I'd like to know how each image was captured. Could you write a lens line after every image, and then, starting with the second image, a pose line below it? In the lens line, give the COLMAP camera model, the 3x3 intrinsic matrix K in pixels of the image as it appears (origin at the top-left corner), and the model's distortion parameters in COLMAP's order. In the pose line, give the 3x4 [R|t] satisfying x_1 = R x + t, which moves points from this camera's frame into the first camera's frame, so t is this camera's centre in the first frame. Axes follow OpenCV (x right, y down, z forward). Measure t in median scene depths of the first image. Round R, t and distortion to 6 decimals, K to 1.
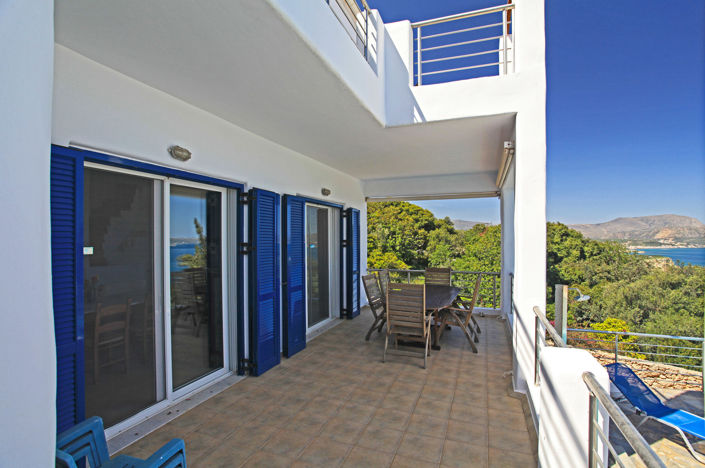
lens RADIAL K [[345.6, 0, 352.5], [0, 345.6, 234.0], [0, 0, 1]] dist [0.001632, 0.000390]
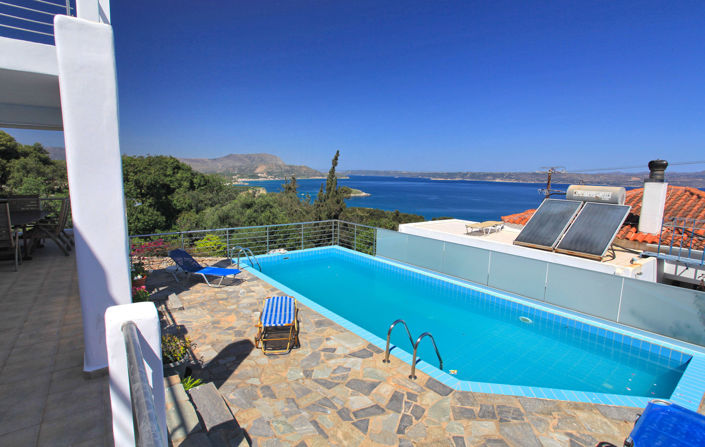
lens RADIAL K [[371.1, 0, 352.5], [0, 371.1, 223.5], [0, 0, 1]] dist [0.005678, 0.001584]
pose [[0.577881, -0.104929, 0.809348, -0.032074], [-0.017623, 0.989865, 0.140915, 0.001193], [-0.815931, -0.095695, 0.570175, -0.145386]]
